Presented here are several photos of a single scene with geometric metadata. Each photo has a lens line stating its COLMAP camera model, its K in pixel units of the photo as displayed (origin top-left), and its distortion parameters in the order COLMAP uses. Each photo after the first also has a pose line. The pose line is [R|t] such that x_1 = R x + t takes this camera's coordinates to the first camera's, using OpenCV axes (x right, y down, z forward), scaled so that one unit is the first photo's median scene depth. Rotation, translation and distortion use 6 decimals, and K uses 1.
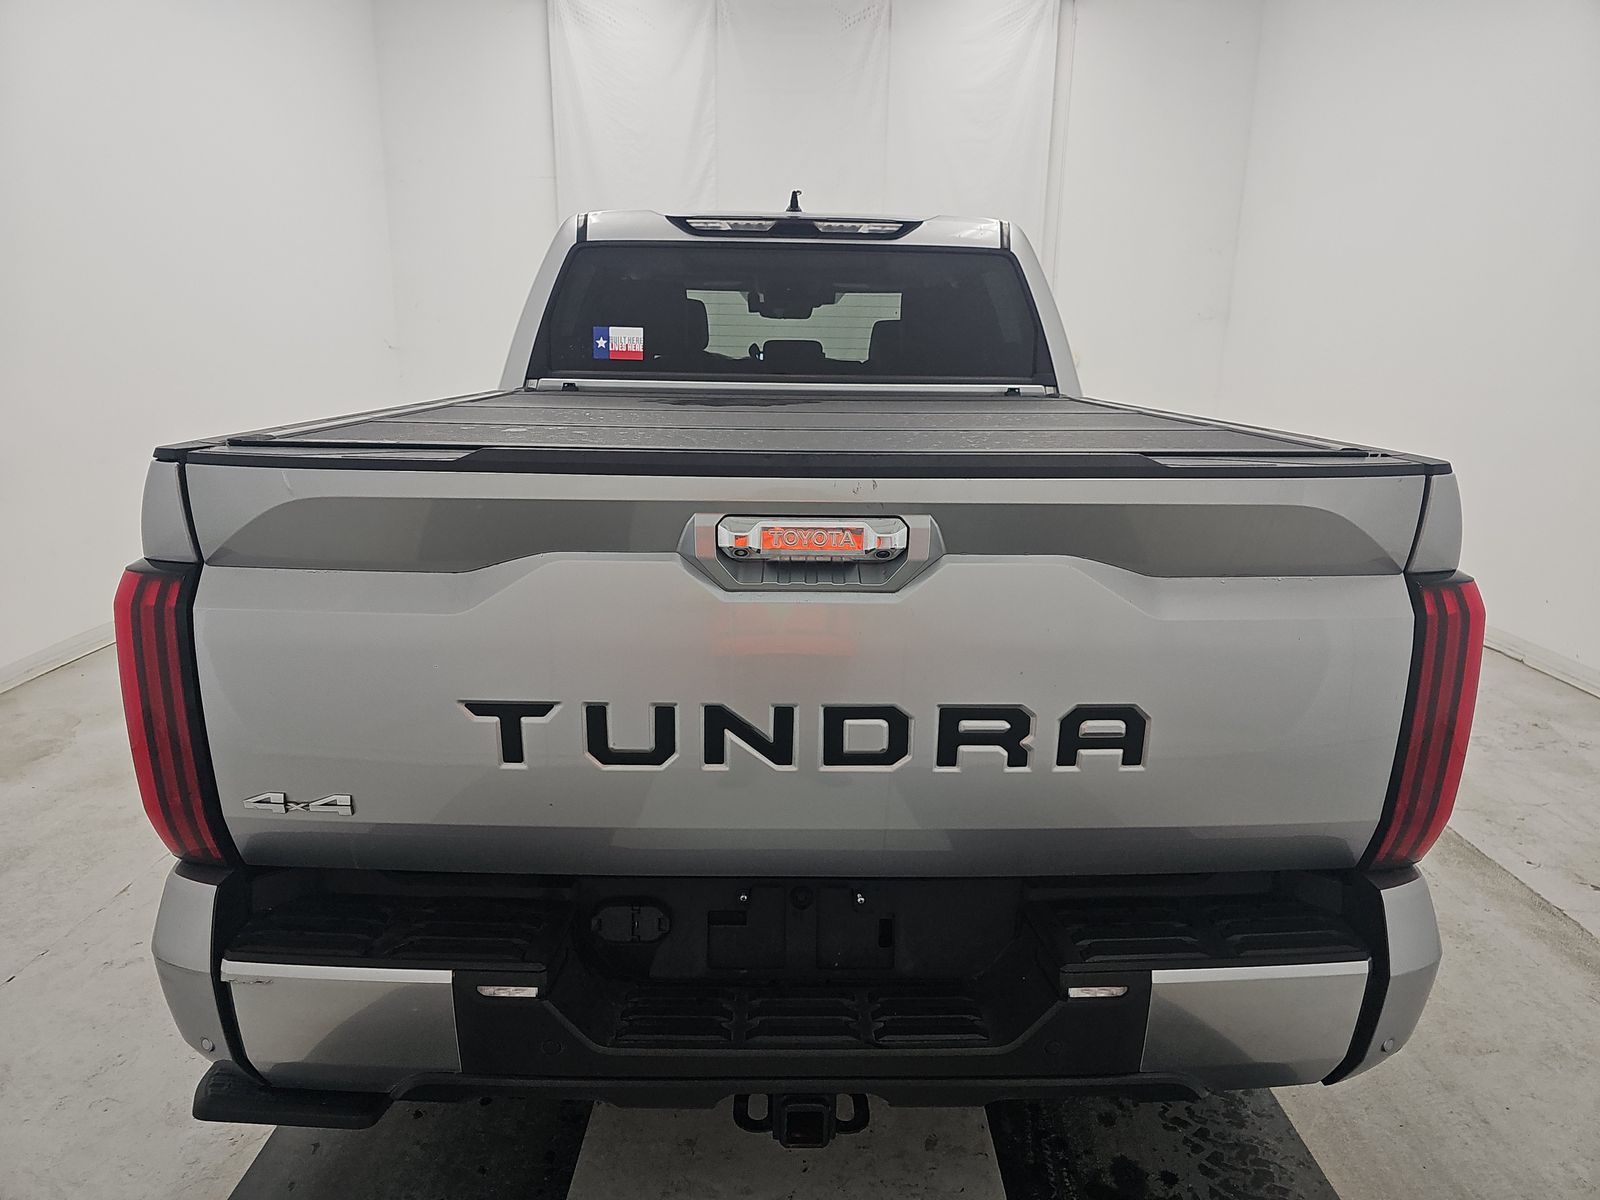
lens RADIAL K [[1054.7, 0, 799.0], [0, 1054.7, 638.0], [0, 0, 1]] dist [0.035264, 0.000407]
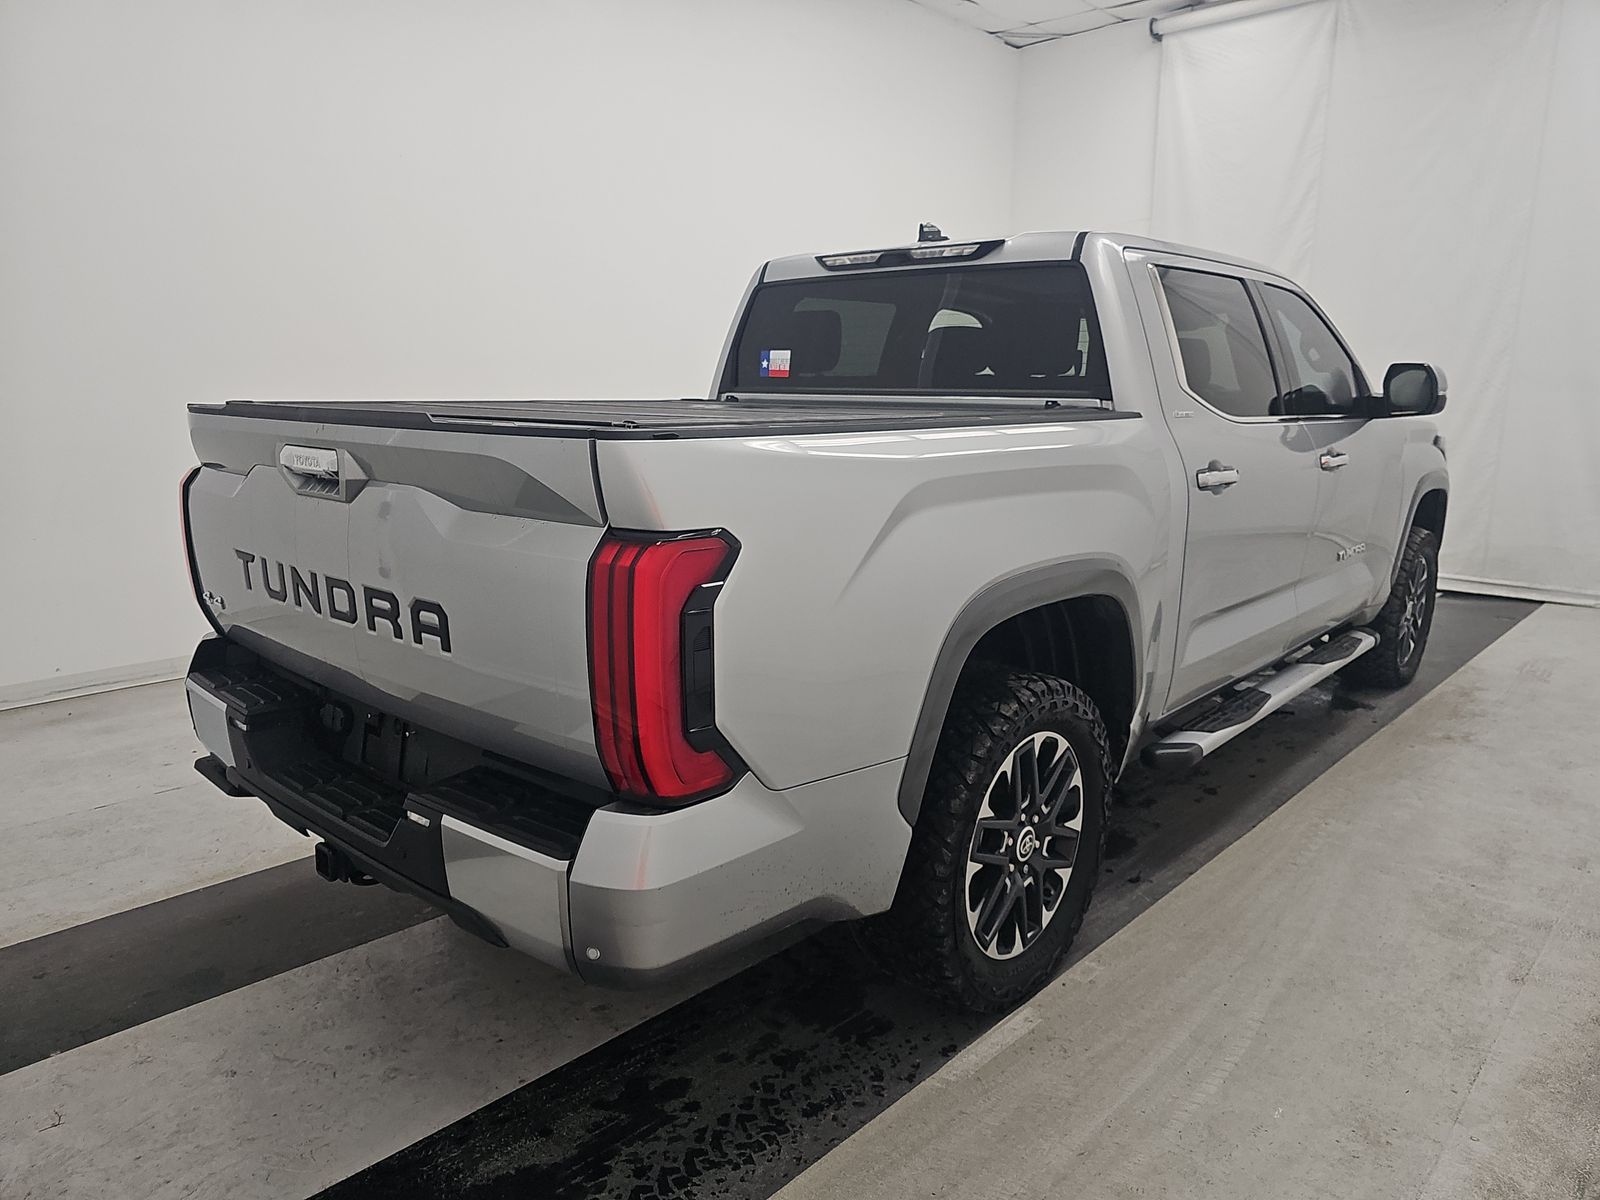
lens RADIAL K [[1061.3, 0, 797.6], [0, 1061.3, 631.2], [0, 0, 1]] dist [0.056855, -0.055785]
pose [[0.730416, 0.148558, -0.666651, 0.718799], [-0.182256, 0.983060, 0.019378, -0.005029], [0.658237, 0.107348, 0.745118, 0.140502]]
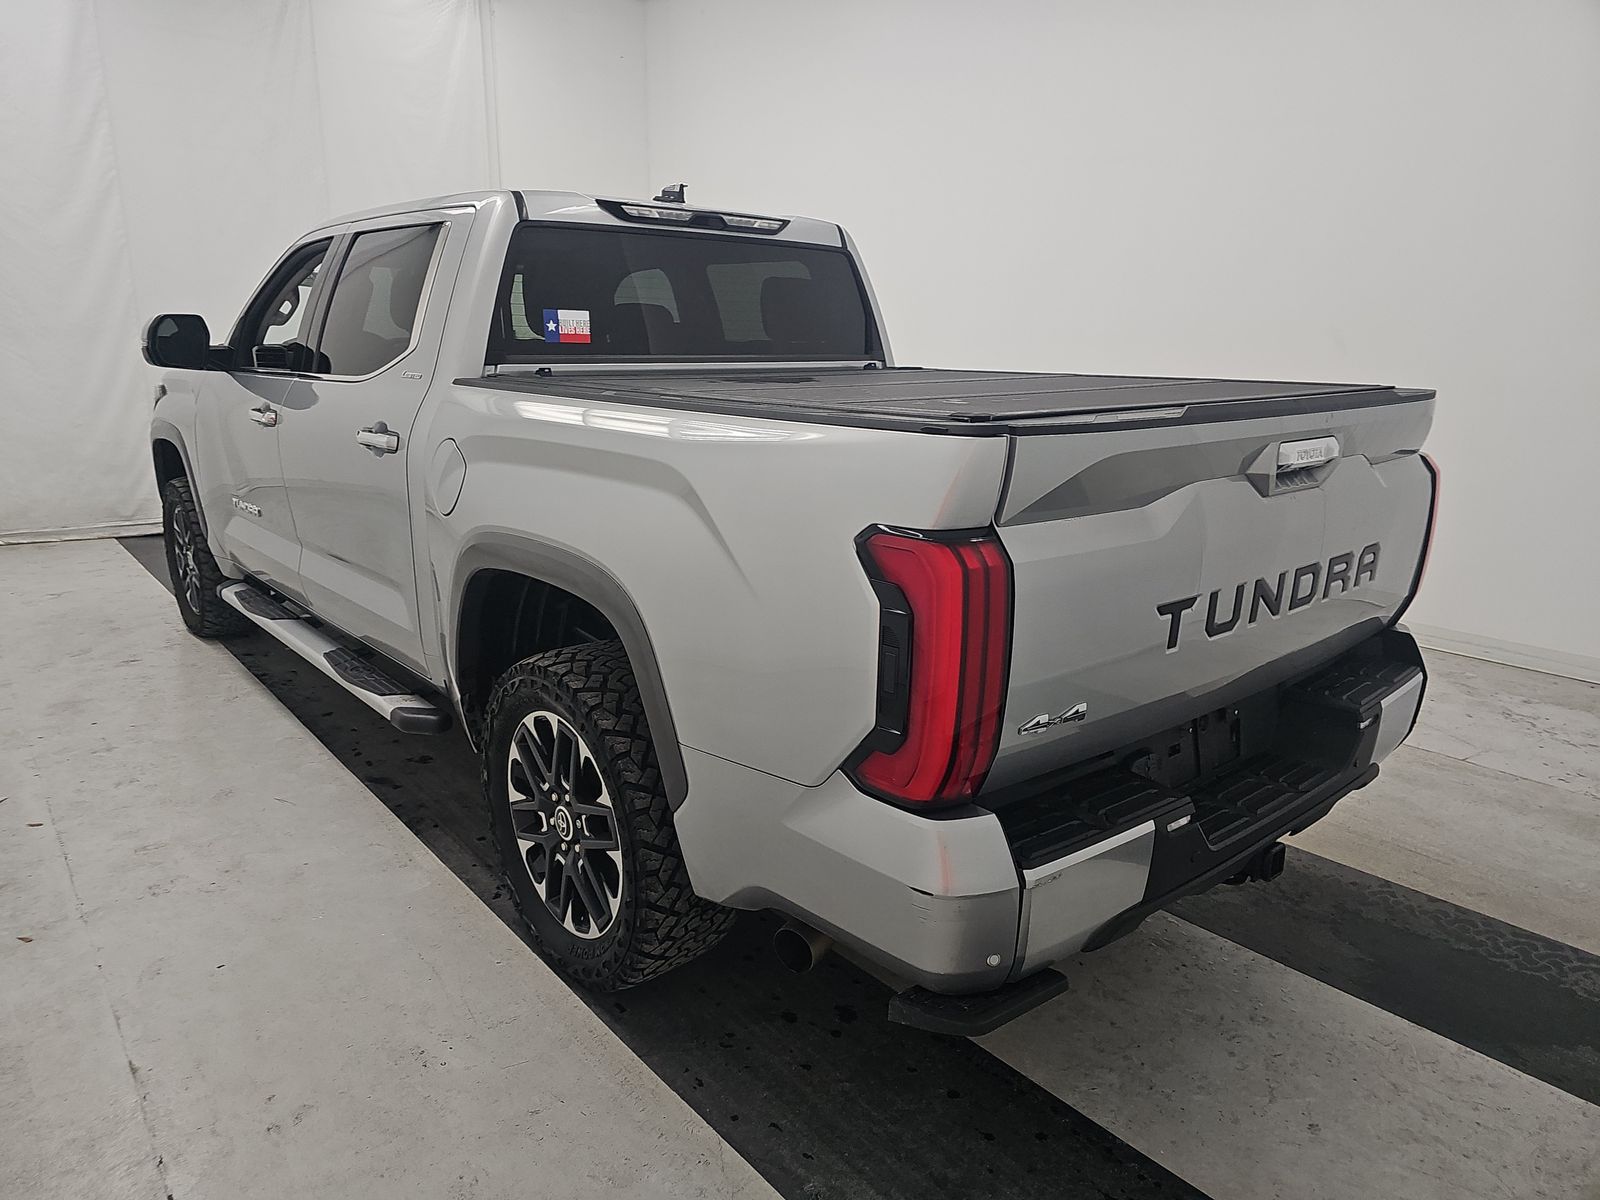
lens RADIAL K [[1065.1, 0, 787.9], [0, 1065.1, 614.6], [0, 0, 1]] dist [0.050458, -0.051917]
pose [[0.766216, -0.168904, 0.619987, -0.681102], [0.172091, 0.983530, 0.055265, -0.036751], [-0.619110, 0.064349, 0.782663, 0.118889]]
